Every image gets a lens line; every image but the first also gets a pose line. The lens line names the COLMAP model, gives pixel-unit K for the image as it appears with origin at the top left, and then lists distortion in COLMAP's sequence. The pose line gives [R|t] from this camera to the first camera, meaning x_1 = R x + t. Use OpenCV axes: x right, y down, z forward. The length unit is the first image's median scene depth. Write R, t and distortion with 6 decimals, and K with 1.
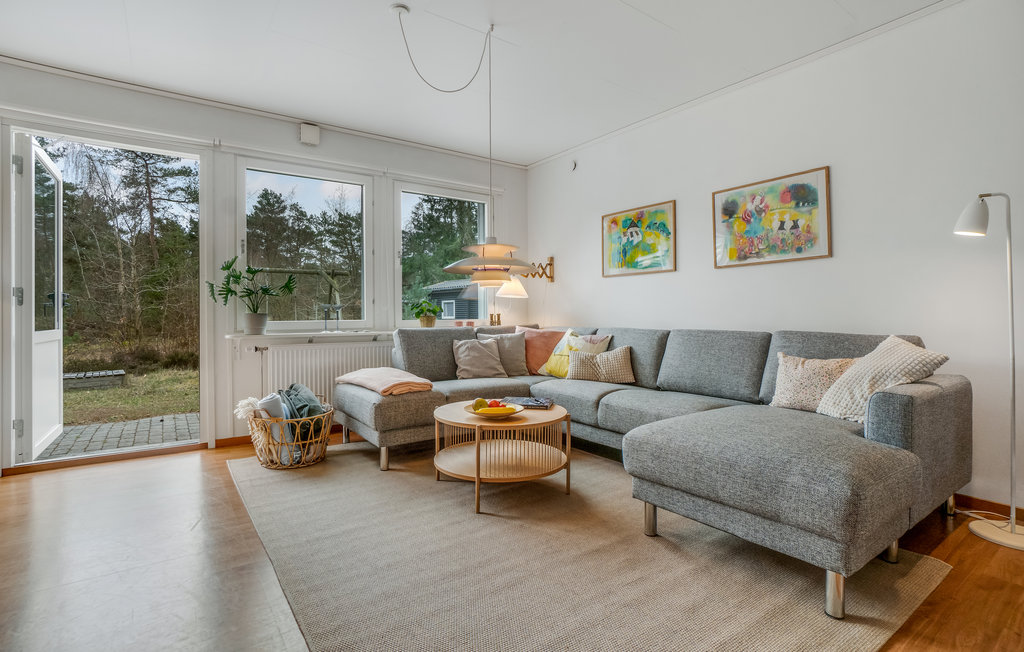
lens RADIAL K [[474.8, 0, 509.0], [0, 474.8, 316.3], [0, 0, 1]] dist [-0.032021, 0.000782]
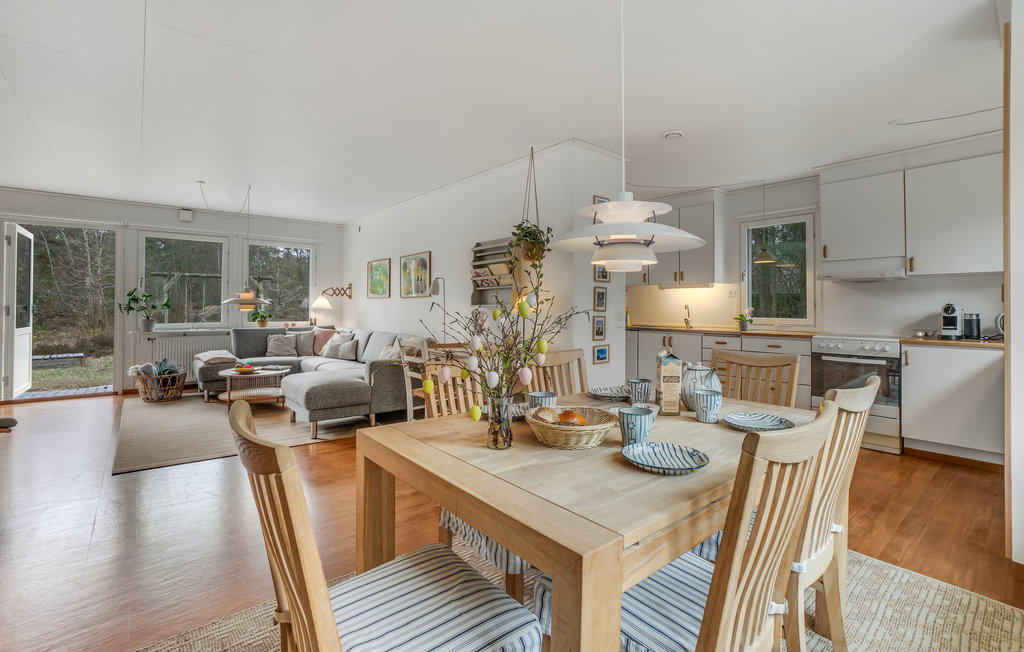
lens RADIAL K [[457.4, 0, 513.9], [0, 457.4, 302.4], [0, 0, 1]] dist [-0.036780, 0.009625]
pose [[0.998273, 0.011649, 0.057581, 0.757796], [-0.011175, 0.999901, -0.008539, -0.072090], [-0.057675, 0.007881, 0.998304, -0.789873]]
